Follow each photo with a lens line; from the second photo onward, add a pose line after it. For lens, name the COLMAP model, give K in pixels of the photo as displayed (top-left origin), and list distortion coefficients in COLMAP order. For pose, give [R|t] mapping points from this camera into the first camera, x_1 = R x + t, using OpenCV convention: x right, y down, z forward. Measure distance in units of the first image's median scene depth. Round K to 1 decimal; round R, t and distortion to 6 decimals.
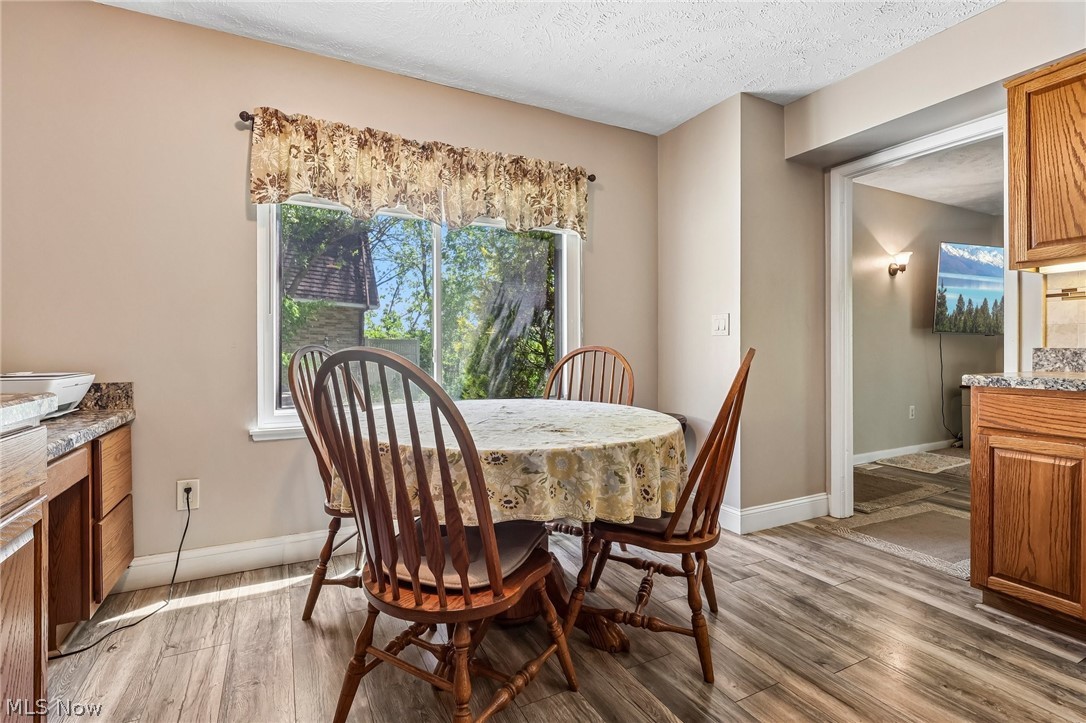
lens RADIAL K [[509.2, 0, 543.2], [0, 509.2, 351.7], [0, 0, 1]] dist [-0.003576, -0.000726]
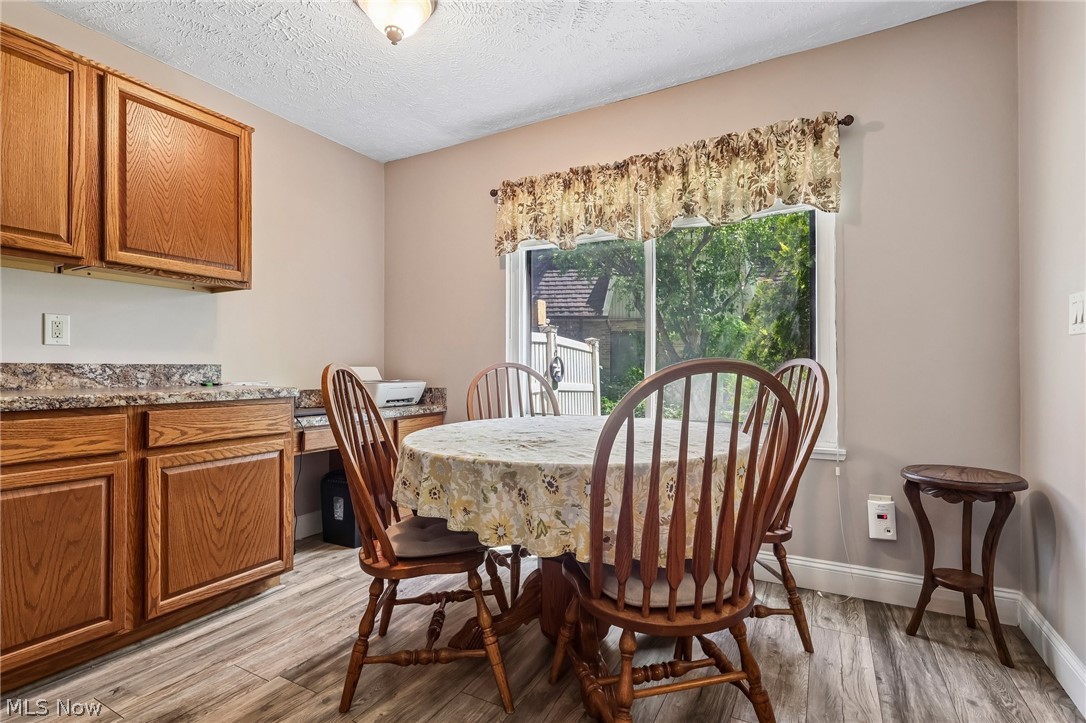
lens RADIAL K [[524.4, 0, 538.4], [0, 524.4, 365.9], [0, 0, 1]] dist [-0.003457, 0.000209]
pose [[0.552590, -0.008201, -0.833413, 0.612853], [-0.001480, 0.999940, -0.010821, 0.009136], [0.833452, 0.007214, 0.552545, 0.324621]]
